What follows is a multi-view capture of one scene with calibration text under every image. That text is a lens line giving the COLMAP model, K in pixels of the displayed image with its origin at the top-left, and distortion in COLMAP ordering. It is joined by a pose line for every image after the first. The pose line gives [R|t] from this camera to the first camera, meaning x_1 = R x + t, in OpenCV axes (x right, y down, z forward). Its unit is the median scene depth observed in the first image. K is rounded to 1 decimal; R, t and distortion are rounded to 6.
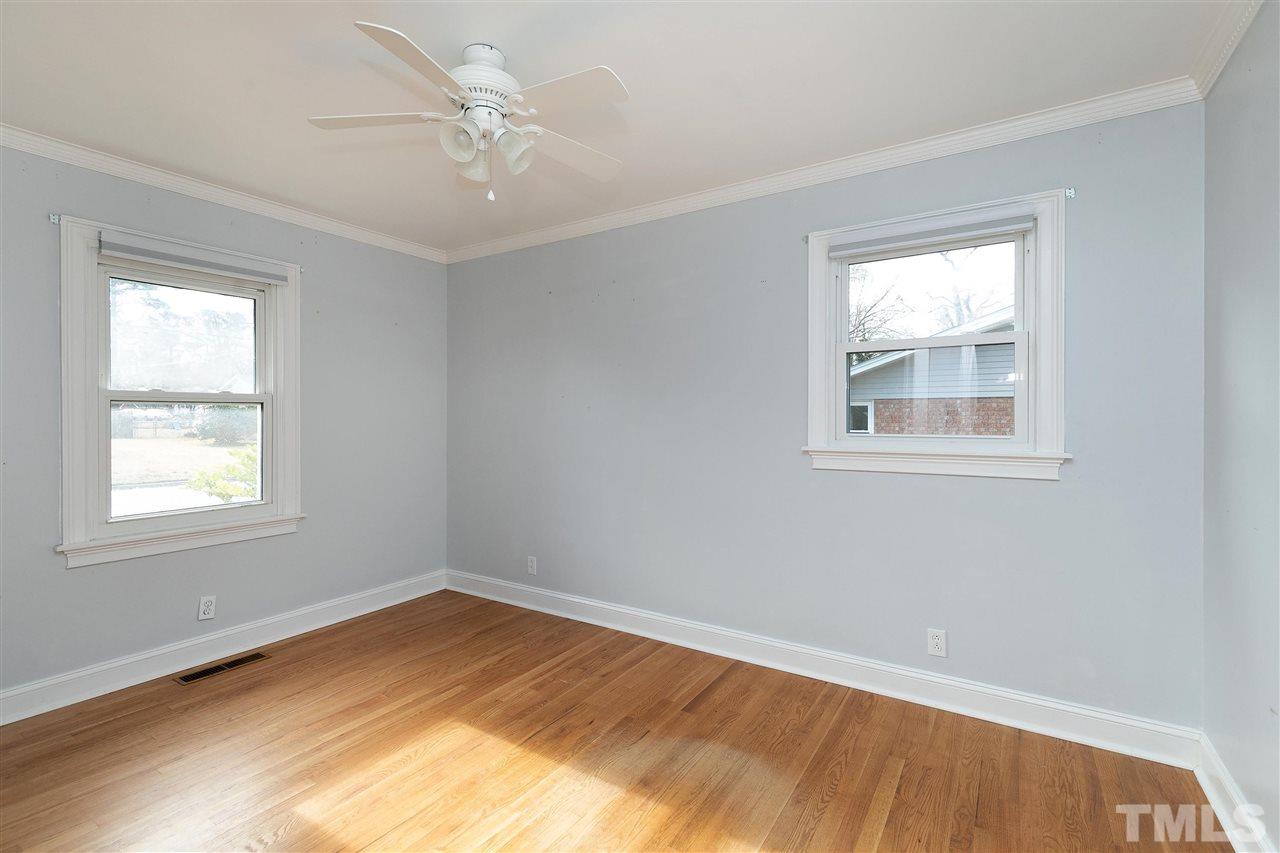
lens RADIAL K [[583.2, 0, 634.8], [0, 583.2, 429.8], [0, 0, 1]] dist [0.007616, 0.000407]
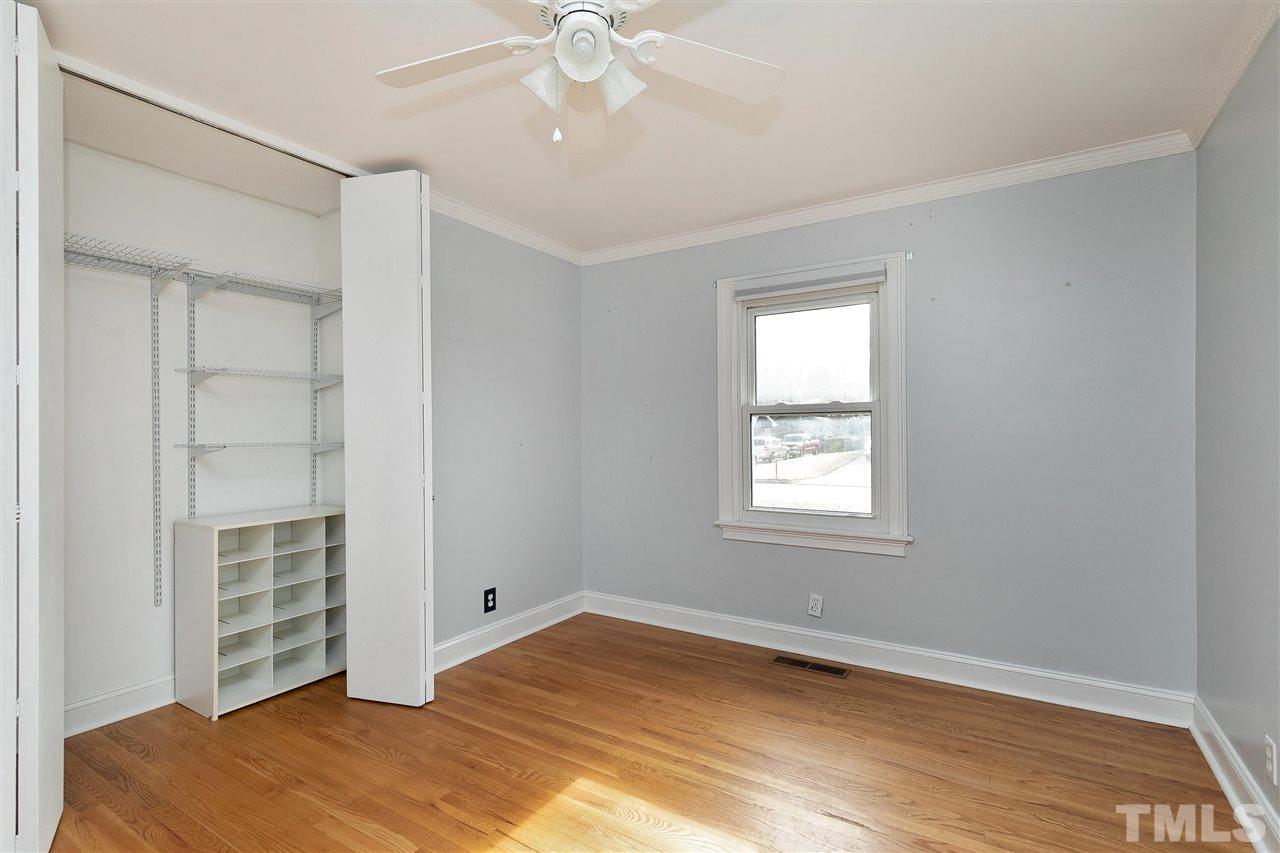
lens RADIAL K [[583.2, 0, 634.8], [0, 583.2, 429.8], [0, 0, 1]] dist [0.007616, 0.000407]
pose [[0.023212, 0.001324, -0.999730, 0.316418], [-0.012602, 0.999920, 0.001032, -0.011856], [0.999651, 0.012575, 0.023227, 0.630261]]
